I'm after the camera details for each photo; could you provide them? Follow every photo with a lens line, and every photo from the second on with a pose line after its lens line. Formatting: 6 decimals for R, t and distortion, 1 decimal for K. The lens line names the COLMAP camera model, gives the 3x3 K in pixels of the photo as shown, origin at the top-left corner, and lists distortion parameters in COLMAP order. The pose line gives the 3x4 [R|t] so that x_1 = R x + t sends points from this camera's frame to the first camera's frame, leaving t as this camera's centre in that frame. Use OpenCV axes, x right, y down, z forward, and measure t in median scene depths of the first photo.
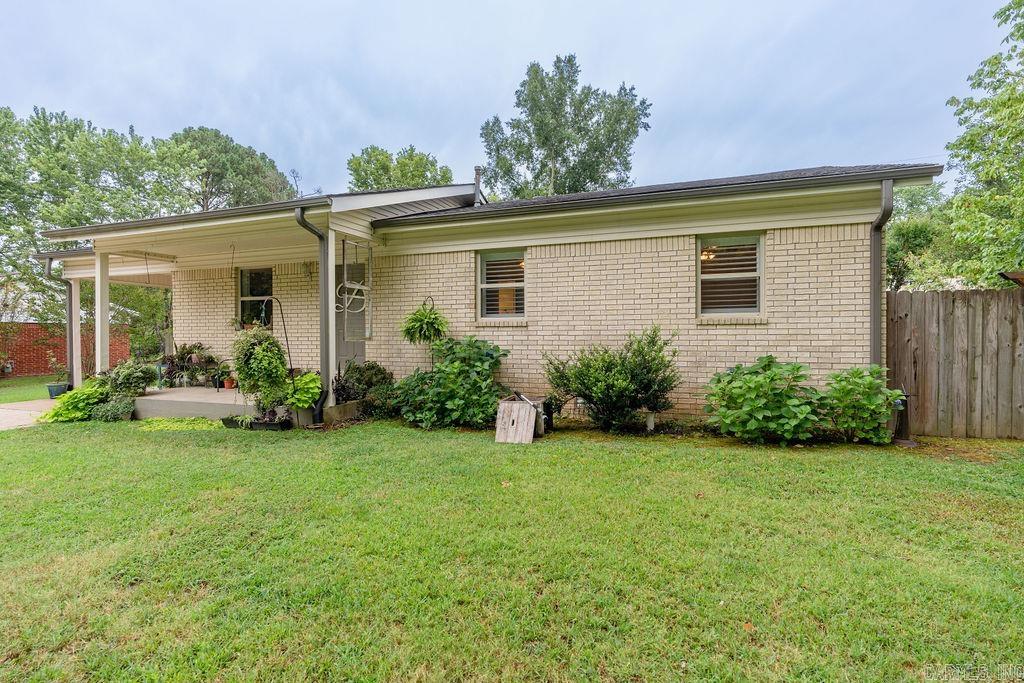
lens RADIAL K [[459.4, 0, 515.0], [0, 459.4, 339.6], [0, 0, 1]] dist [-0.011409, 0.004776]
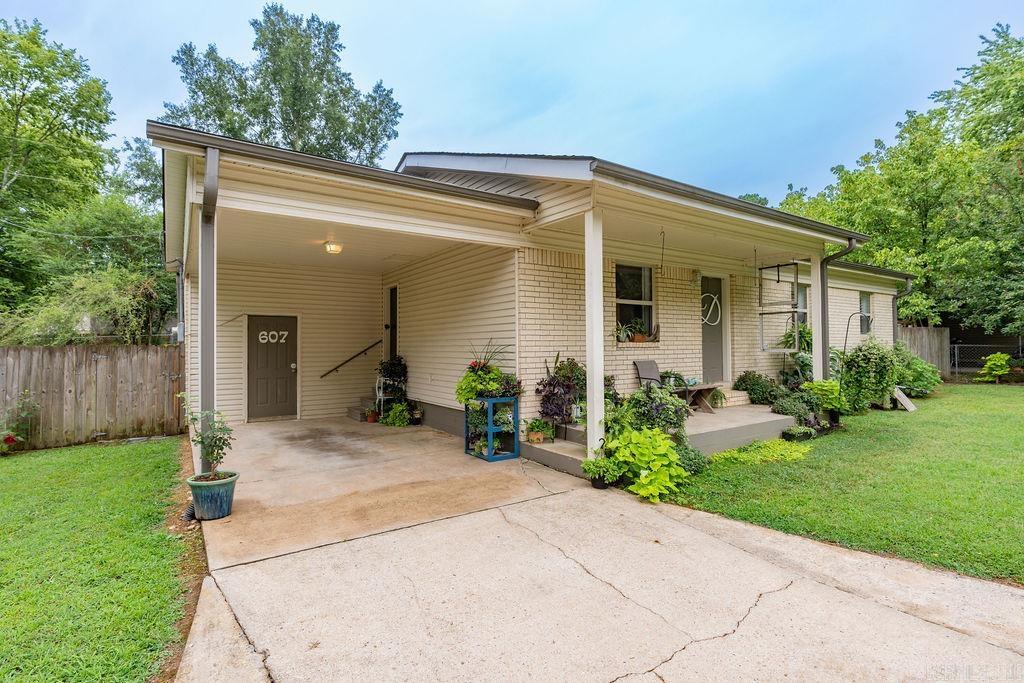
lens RADIAL K [[501.6, 0, 512.6], [0, 501.6, 340.4], [0, 0, 1]] dist [-0.008892, 0.003773]
pose [[0.601850, 0.011162, 0.798531, -1.751854], [0.016748, 0.999506, -0.026594, -0.003845], [-0.798434, 0.029379, 0.601365, 0.804470]]
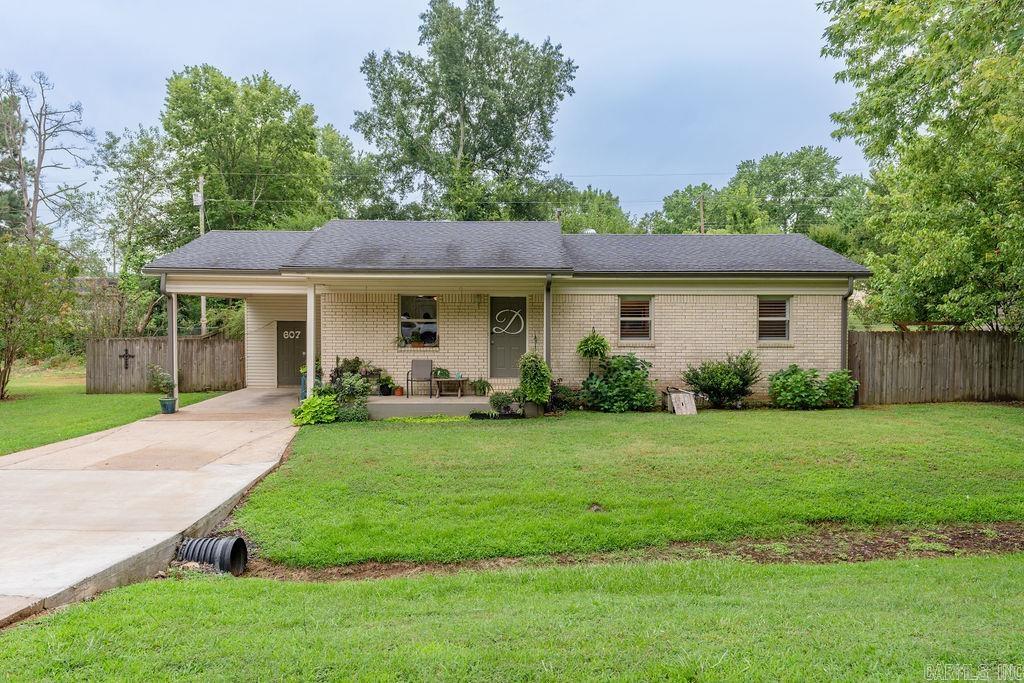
lens RADIAL K [[735.4, 0, 514.8], [0, 735.4, 340.0], [0, 0, 1]] dist [0.003015, 0.008216]
pose [[0.939042, -0.001516, 0.343798, -1.243730], [-0.003127, 0.999911, 0.012951, -0.080655], [-0.343788, -0.013236, 0.938954, -1.132123]]
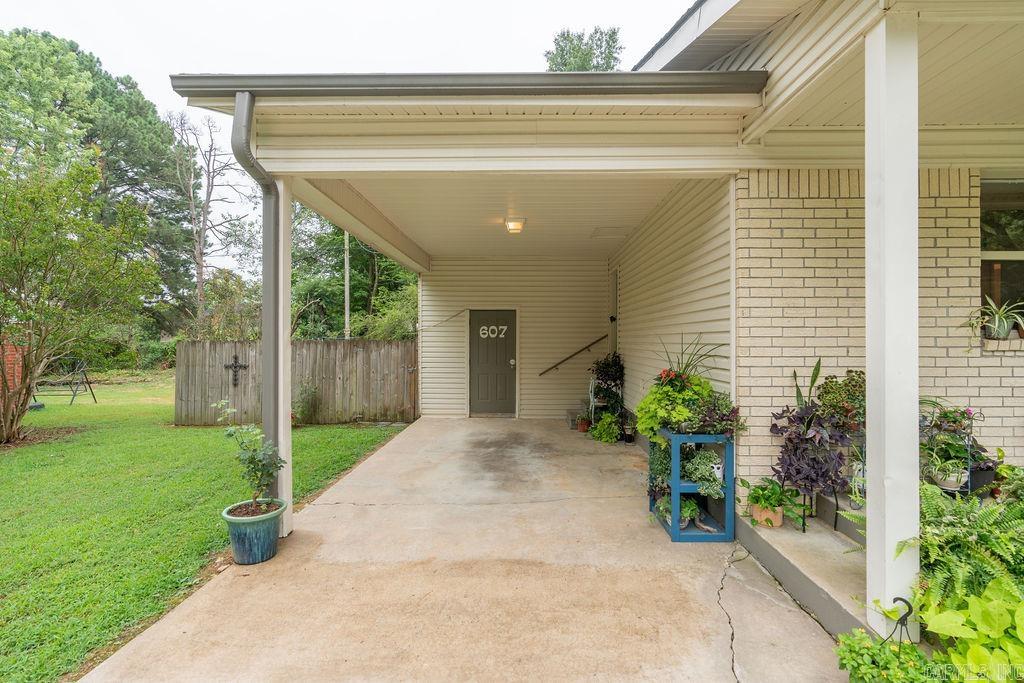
lens RADIAL K [[459.4, 0, 514.7], [0, 459.4, 339.6], [0, 0, 1]] dist [-0.011409, 0.004776]
pose [[0.952655, 0.006382, 0.303985, -1.372950], [-0.000353, 0.999802, -0.019883, -0.015188], [-0.304052, 0.018834, 0.952469, 0.965461]]
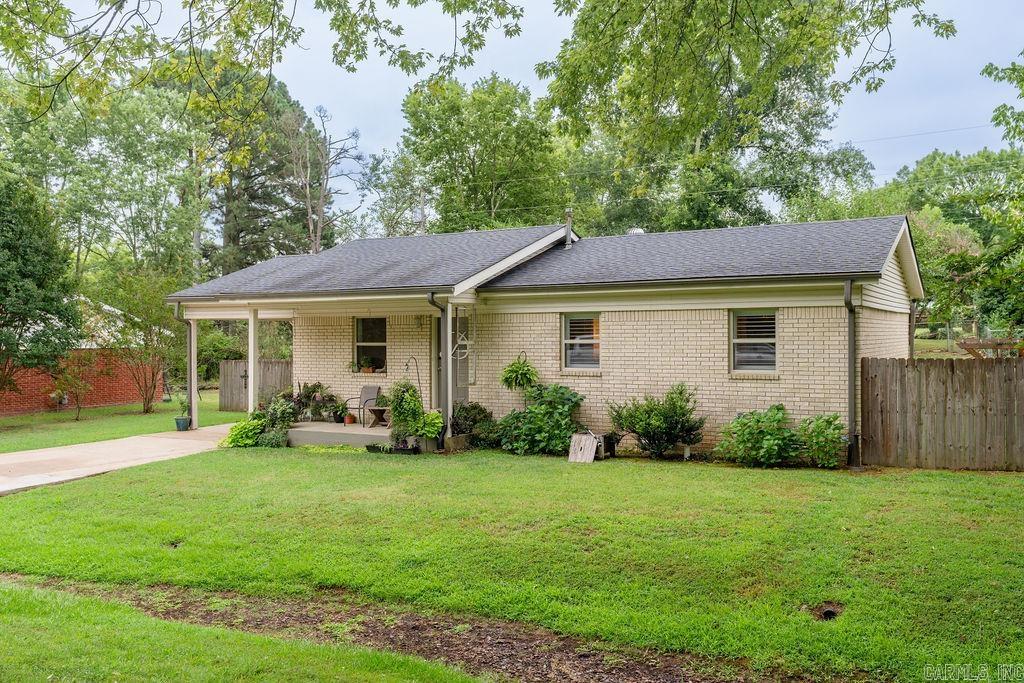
lens RADIAL K [[892.2, 0, 514.7], [0, 892.2, 342.8], [0, 0, 1]] dist [0.017937, 0.011387]
pose [[0.982708, 0.001032, -0.185157, 0.238881], [-0.001583, 0.999995, -0.002832, -0.109963], [0.185153, 0.003076, 0.982705, -1.376619]]
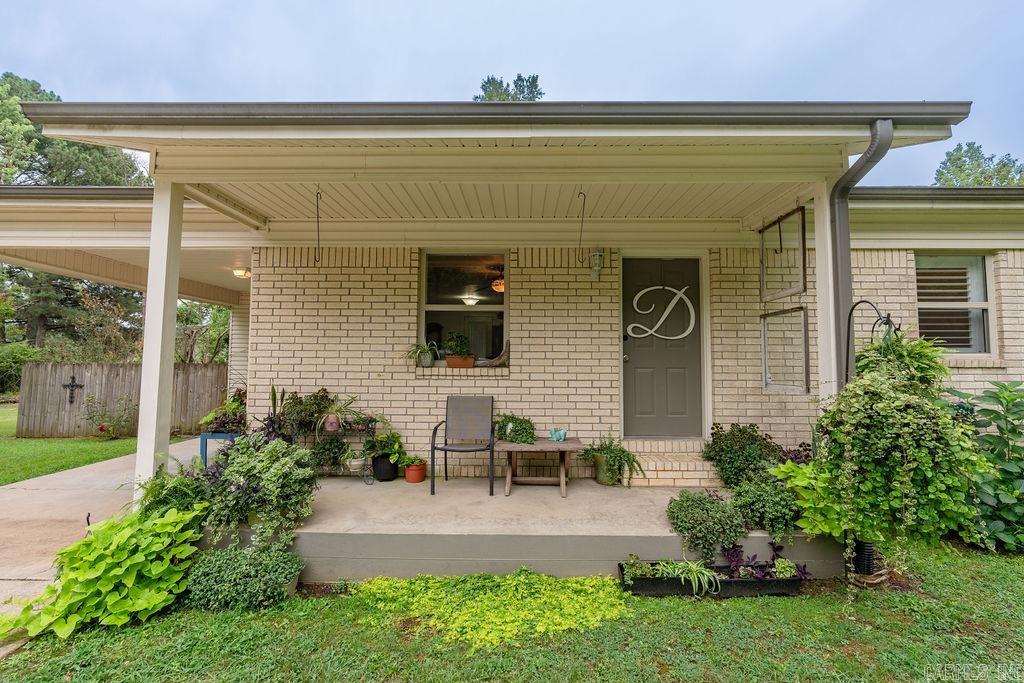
lens RADIAL K [[459.4, 0, 512.3], [0, 459.4, 341.2], [0, 0, 1]] dist [-0.011409, 0.004776]
pose [[0.950311, 0.026272, 0.310190, -0.849357], [-0.005916, 0.997777, -0.066382, -0.018900], [-0.311245, 0.061248, 0.948354, 0.588155]]
